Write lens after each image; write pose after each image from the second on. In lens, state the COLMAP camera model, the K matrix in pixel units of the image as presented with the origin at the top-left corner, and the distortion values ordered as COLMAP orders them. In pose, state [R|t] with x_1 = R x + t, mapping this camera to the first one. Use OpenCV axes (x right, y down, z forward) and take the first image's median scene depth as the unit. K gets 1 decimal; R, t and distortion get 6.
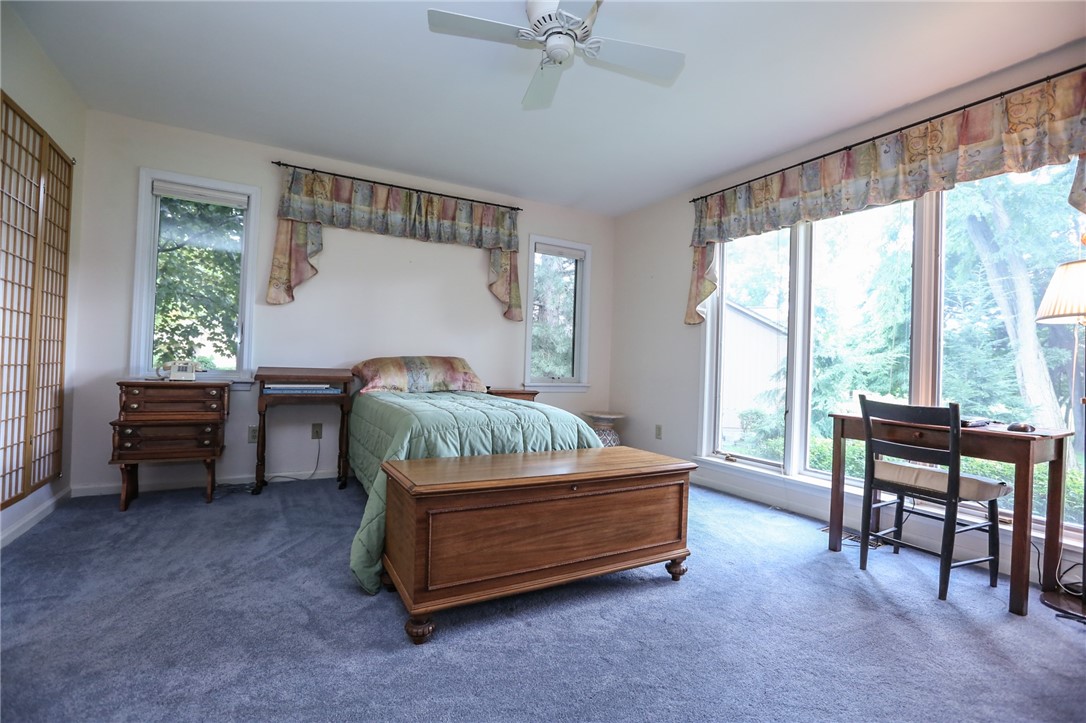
lens RADIAL K [[494.0, 0, 543.0], [0, 494.0, 361.5], [0, 0, 1]] dist [-0.057774, 0.024351]
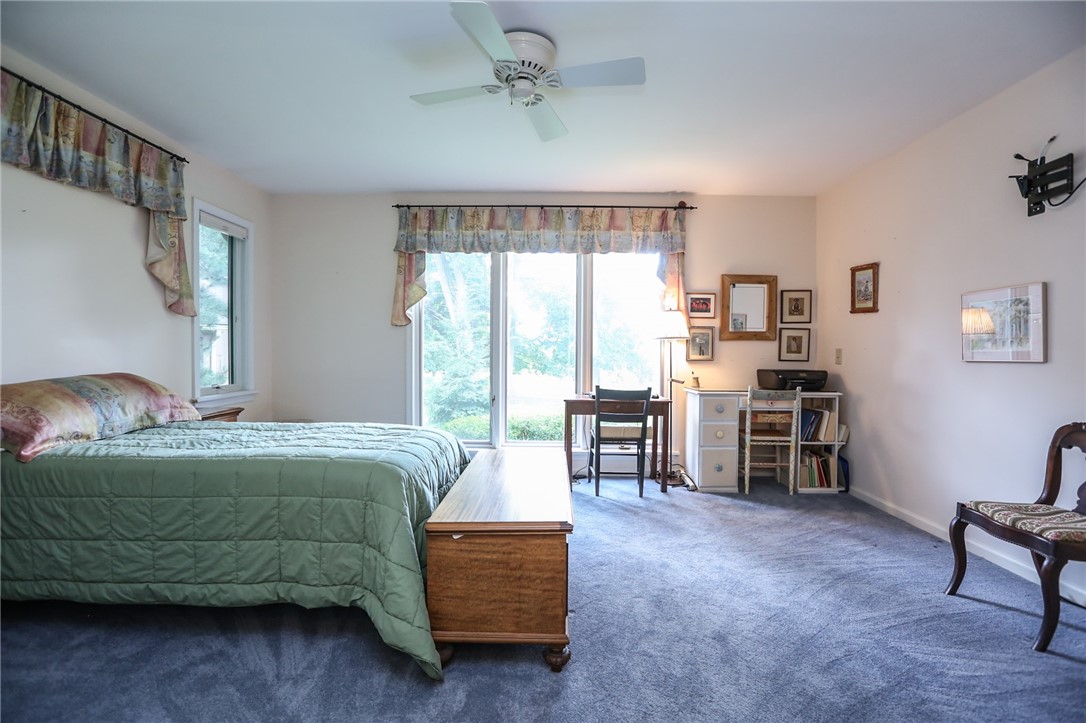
lens RADIAL K [[494.0, 0, 543.0], [0, 494.0, 361.5], [0, 0, 1]] dist [-0.057774, 0.024351]
pose [[0.504630, -0.051260, 0.861812, -0.485954], [0.007789, 0.998465, 0.054827, -0.059379], [-0.863300, -0.020954, 0.504255, 0.220321]]
